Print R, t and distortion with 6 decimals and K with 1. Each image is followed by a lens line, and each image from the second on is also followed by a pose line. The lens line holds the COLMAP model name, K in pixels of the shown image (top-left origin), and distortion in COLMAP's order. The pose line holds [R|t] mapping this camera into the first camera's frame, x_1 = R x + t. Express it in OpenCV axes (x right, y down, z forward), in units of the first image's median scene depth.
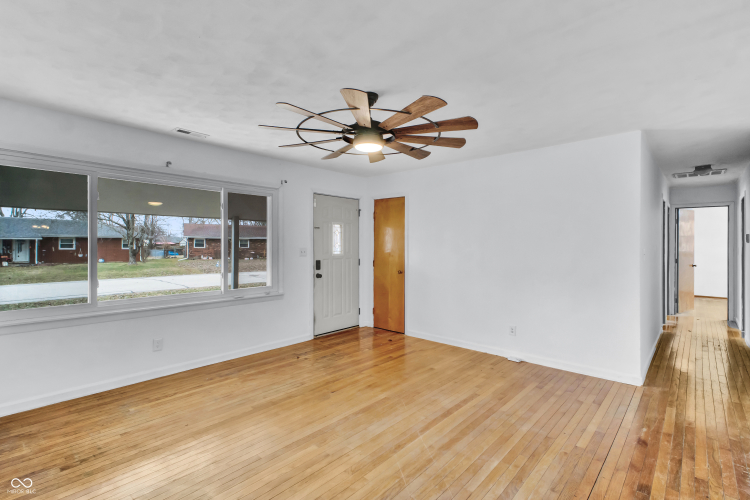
lens RADIAL K [[361.9, 0, 375.0], [0, 361.9, 245.6], [0, 0, 1]] dist [-0.001852, -0.000481]
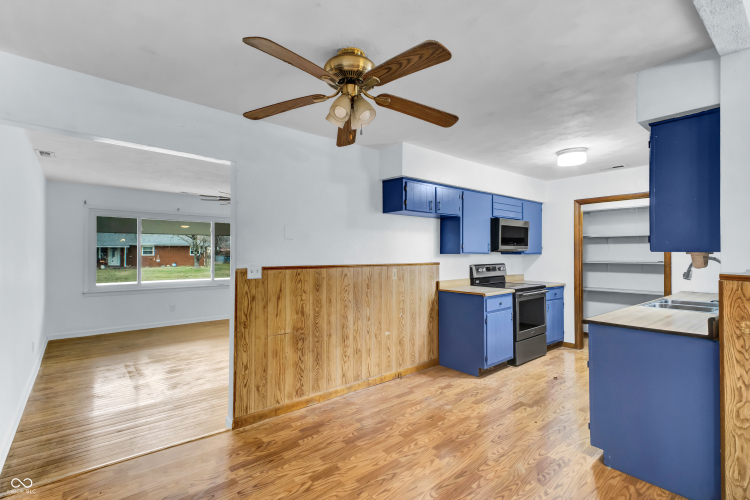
lens RADIAL K [[361.9, 0, 375.4], [0, 361.9, 252.2], [0, 0, 1]] dist [-0.001852, -0.000481]
pose [[0.988413, 0.000767, -0.151786, 0.090572], [-0.000691, 1.000000, 0.000552, -0.001455], [0.151786, -0.000441, 0.988413, -0.086244]]
